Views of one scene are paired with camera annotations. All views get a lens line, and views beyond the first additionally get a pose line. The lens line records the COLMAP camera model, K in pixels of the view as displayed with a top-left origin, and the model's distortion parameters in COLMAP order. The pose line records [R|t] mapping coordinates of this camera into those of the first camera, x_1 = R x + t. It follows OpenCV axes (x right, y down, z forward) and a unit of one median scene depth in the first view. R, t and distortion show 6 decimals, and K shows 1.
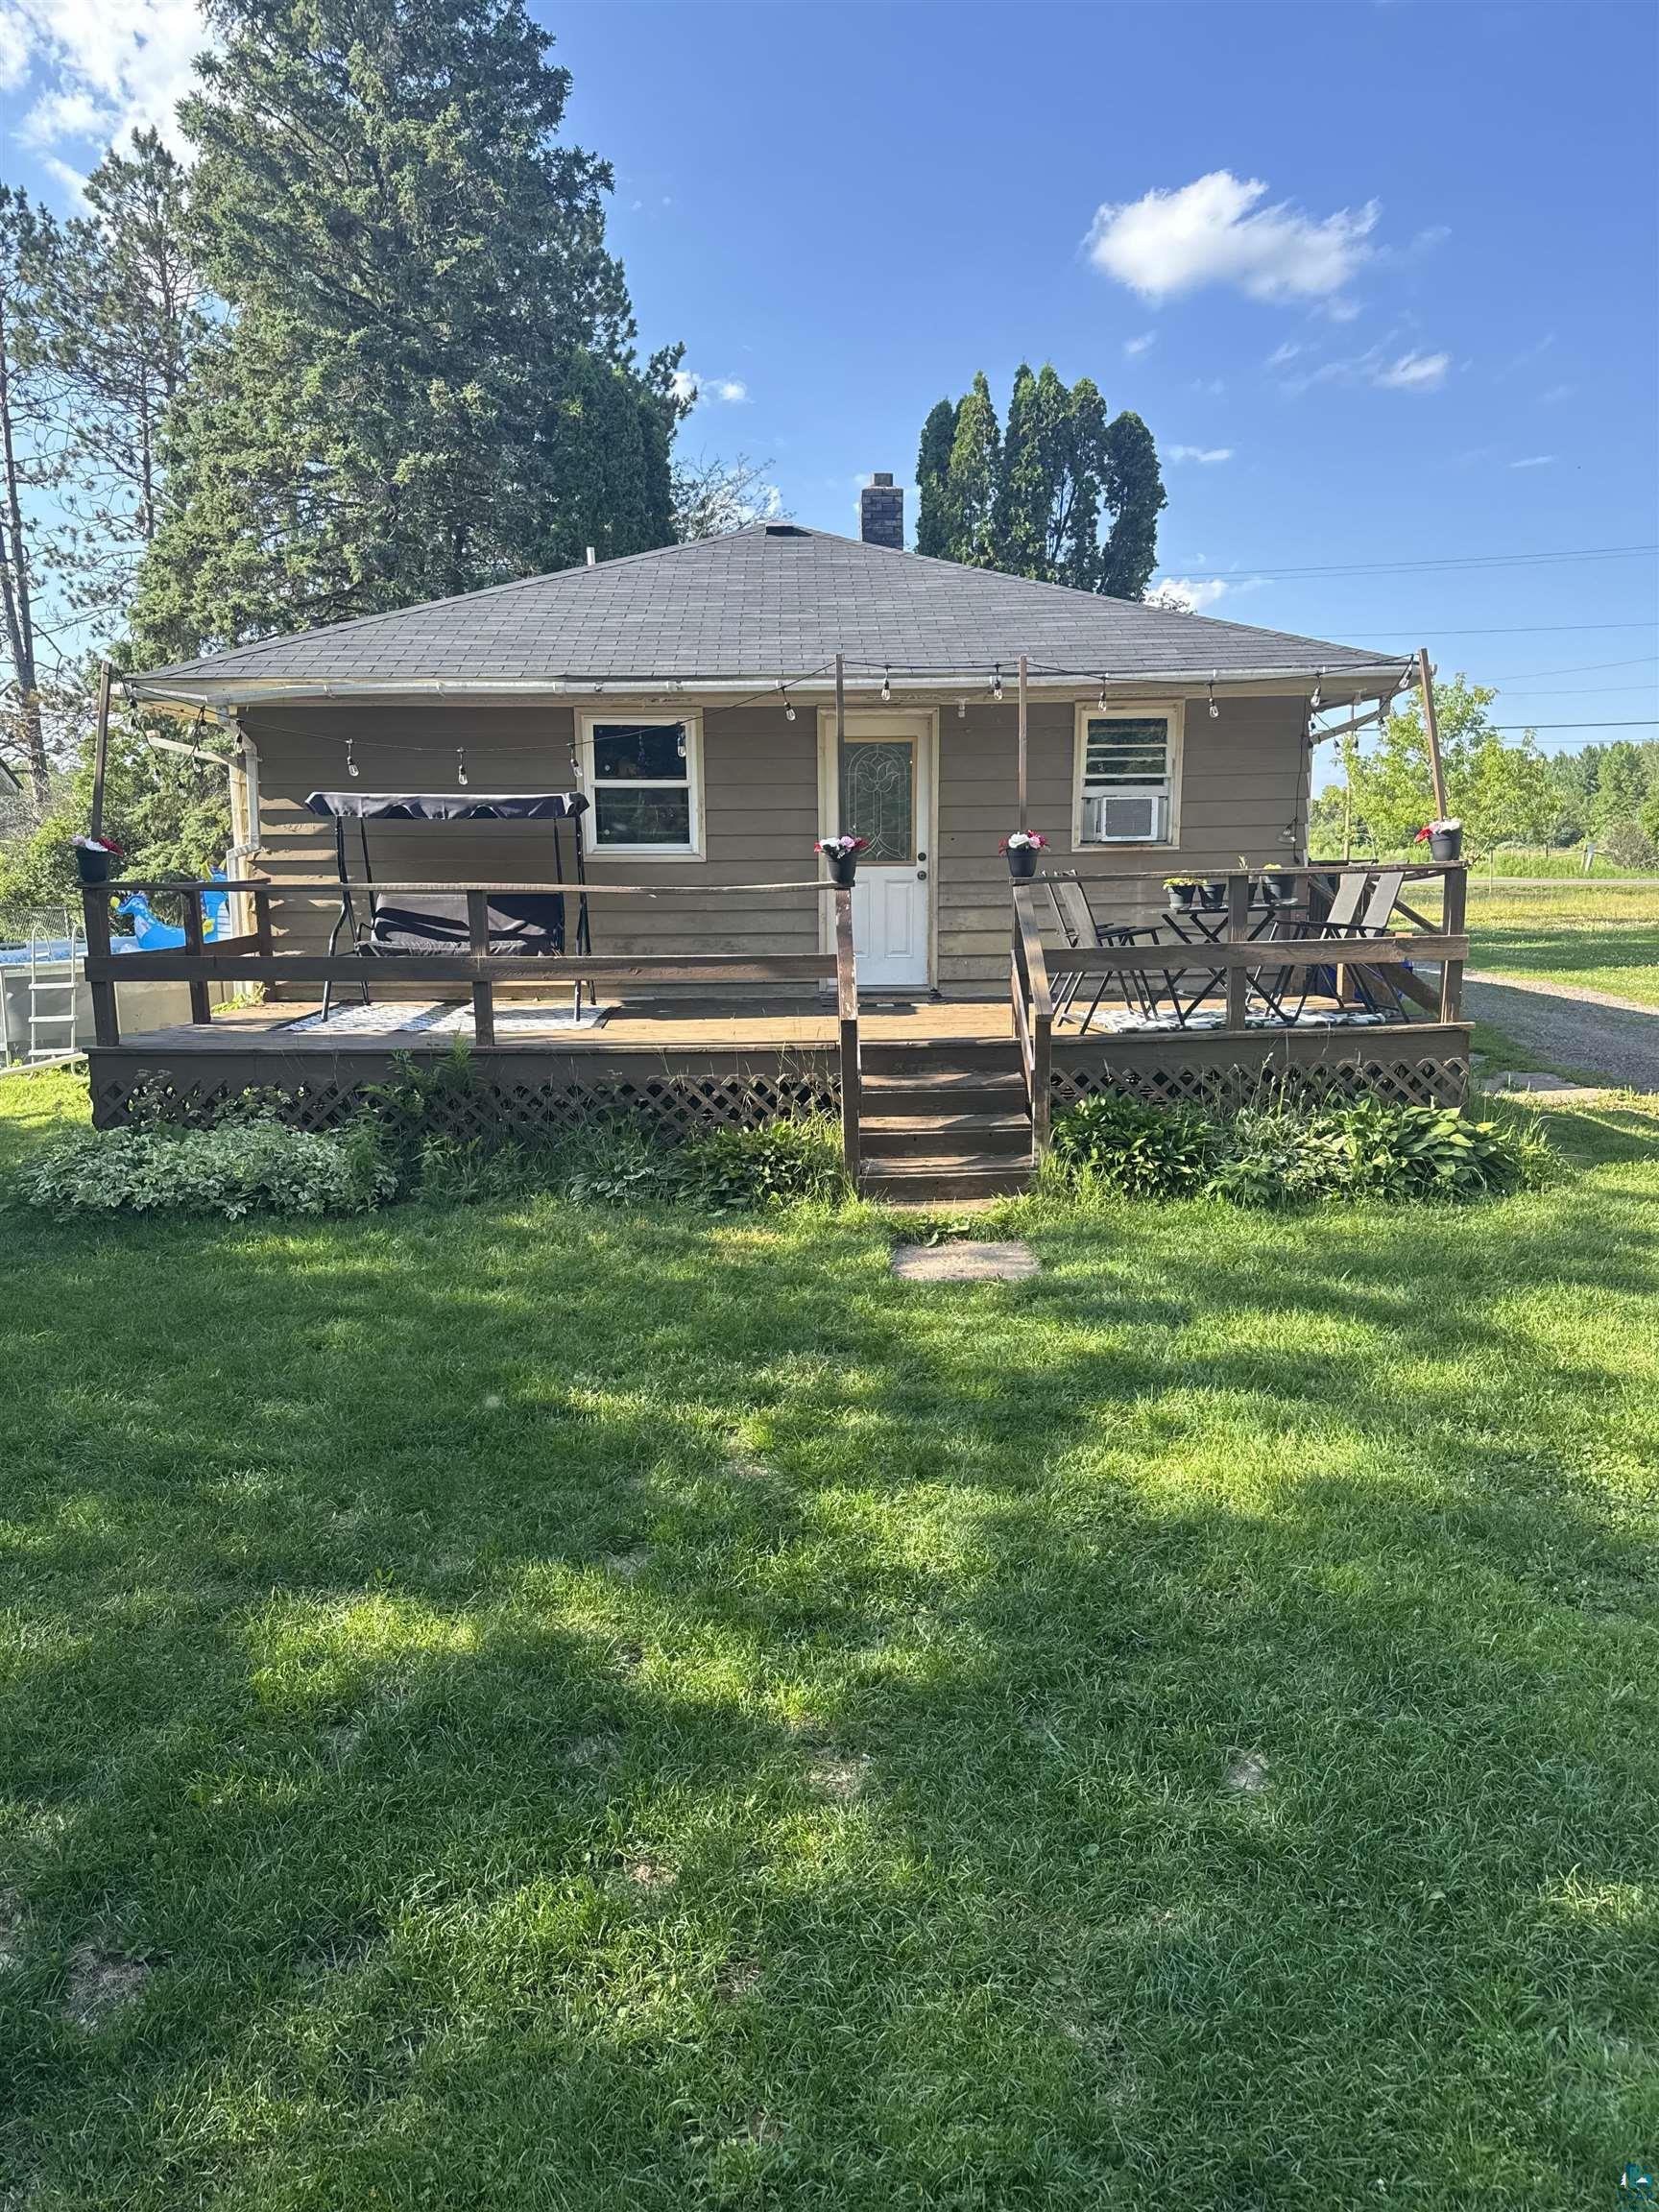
lens RADIAL K [[1577.8, 0, 801.5], [0, 1577.8, 1137.7], [0, 0, 1]] dist [0.069043, -0.094420]
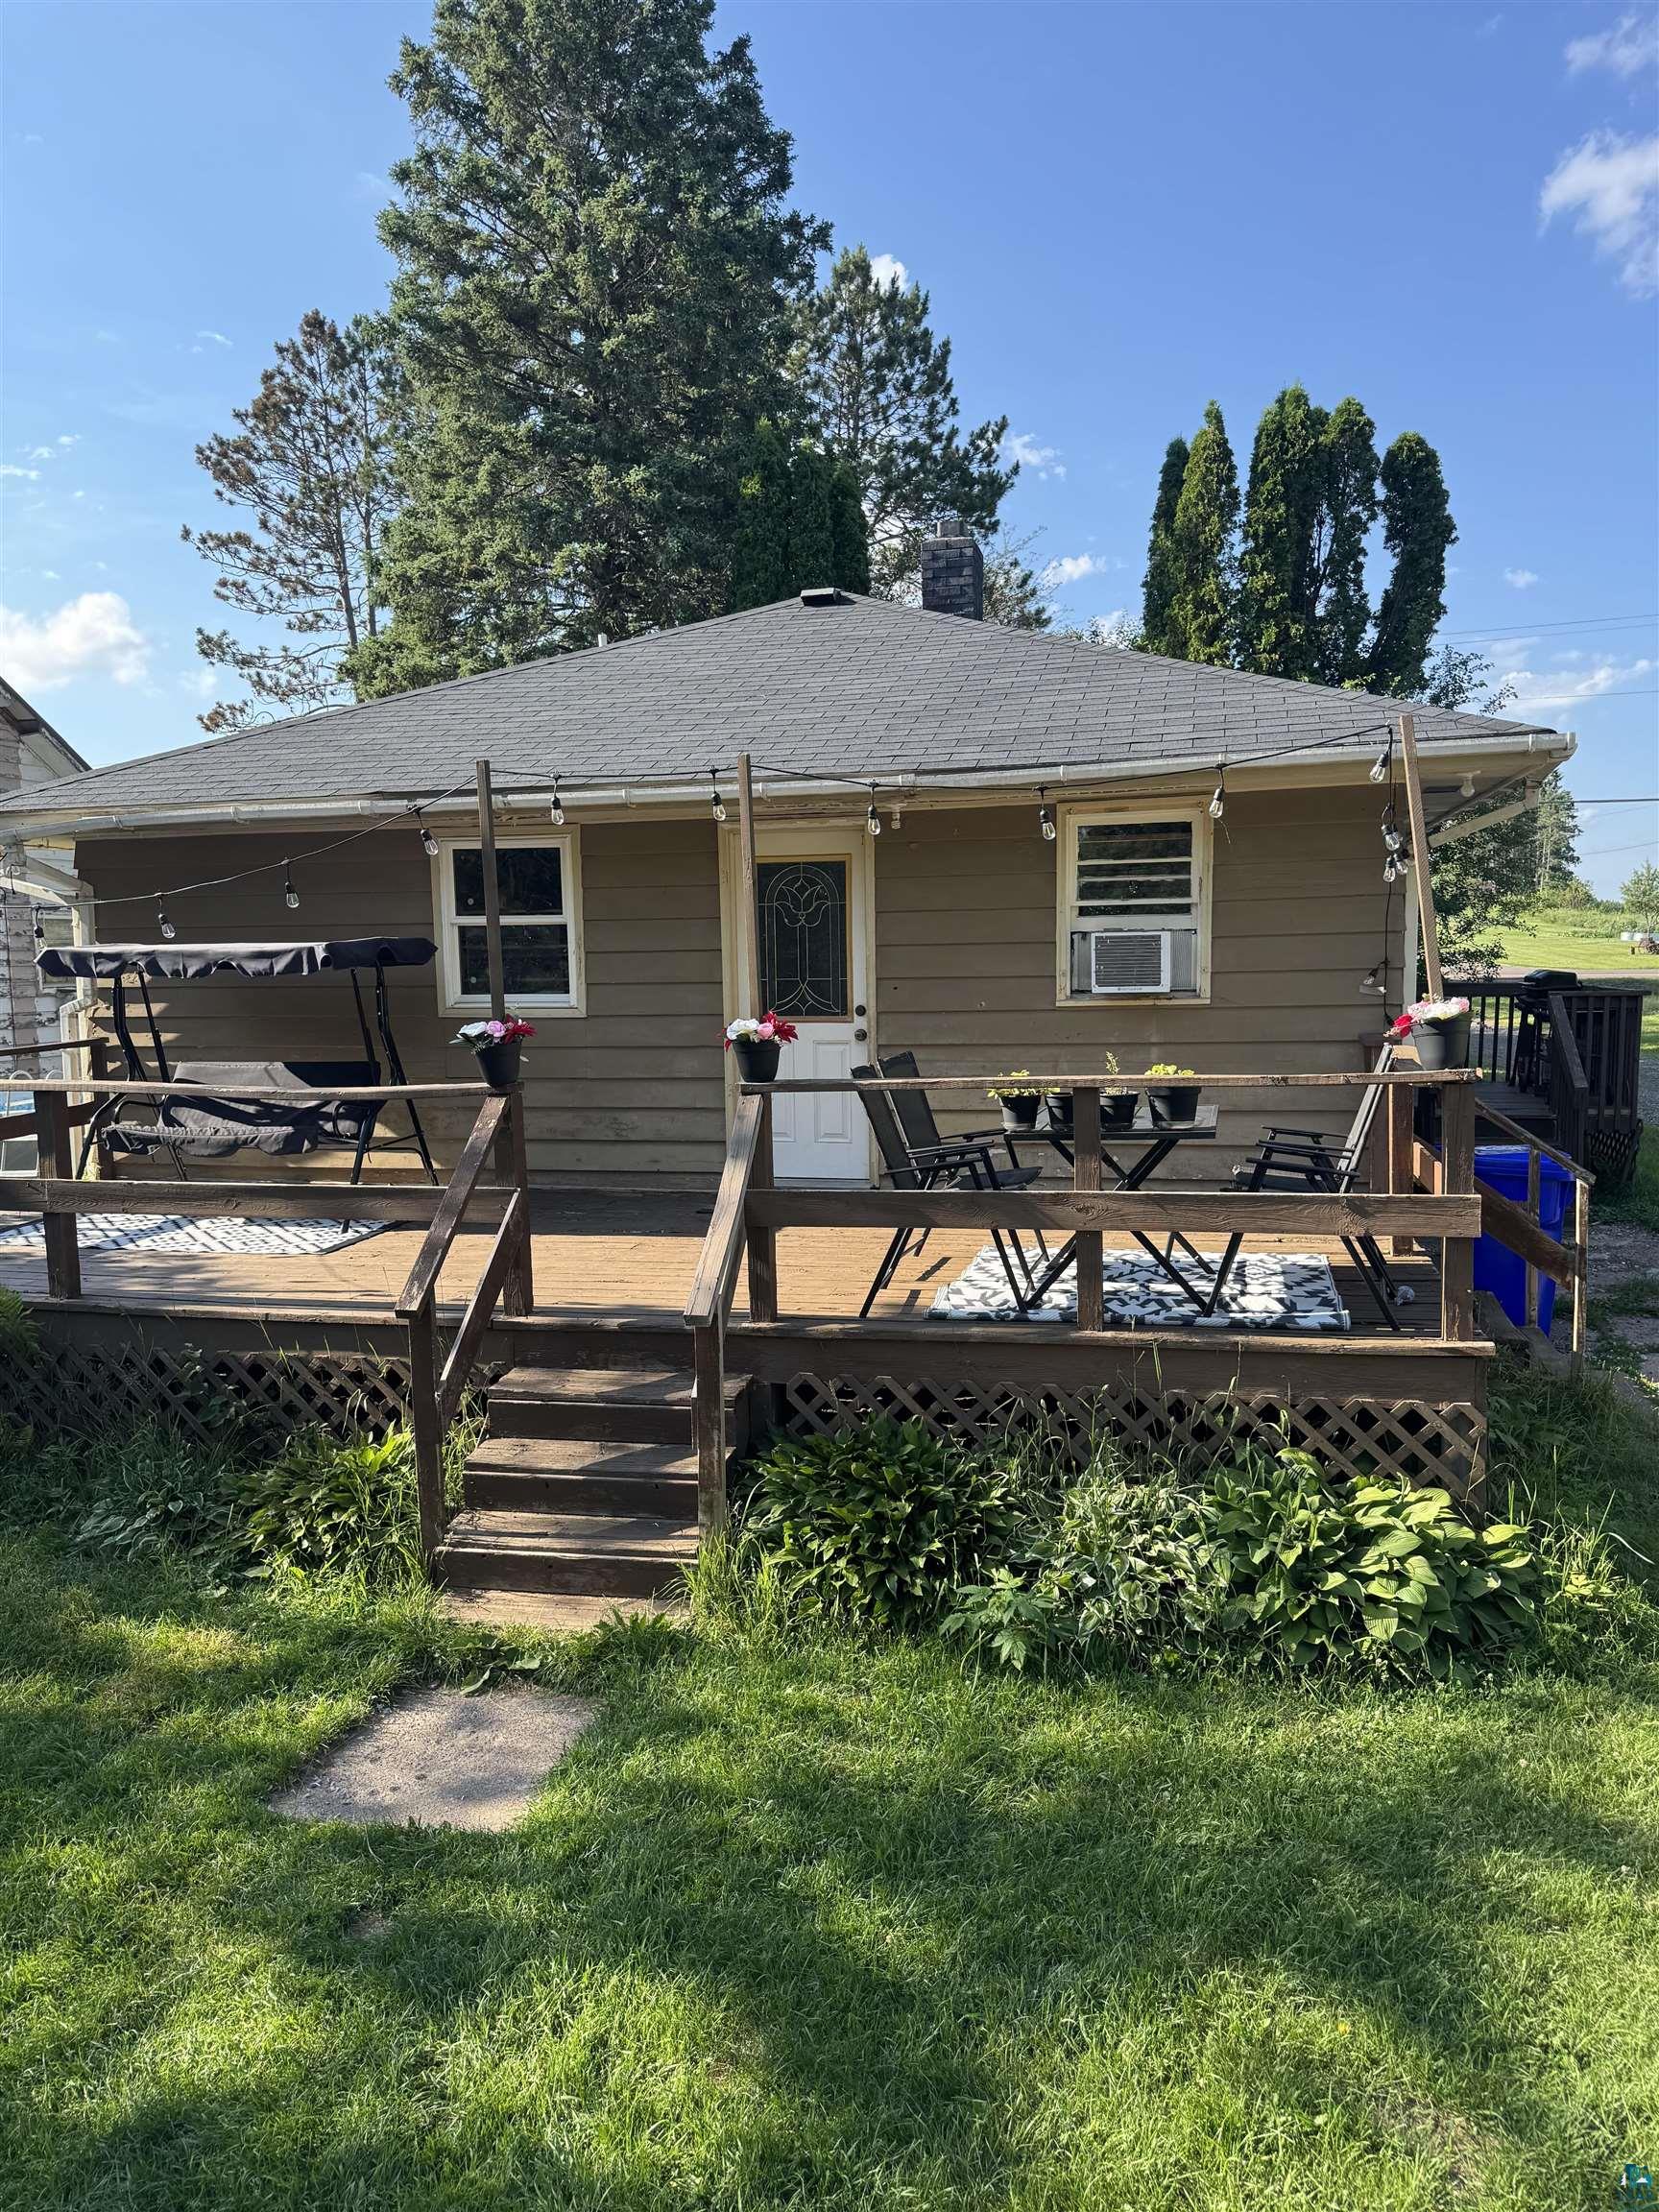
lens RADIAL K [[1534.2, 0, 828.2], [0, 1534.2, 1140.7], [0, 0, 1]] dist [0.067266, -0.094295]
pose [[0.965763, 0.026227, -0.258098, 0.253416], [-0.035770, 0.998836, -0.032346, -0.092092], [0.256949, 0.040471, 0.965577, 0.293311]]
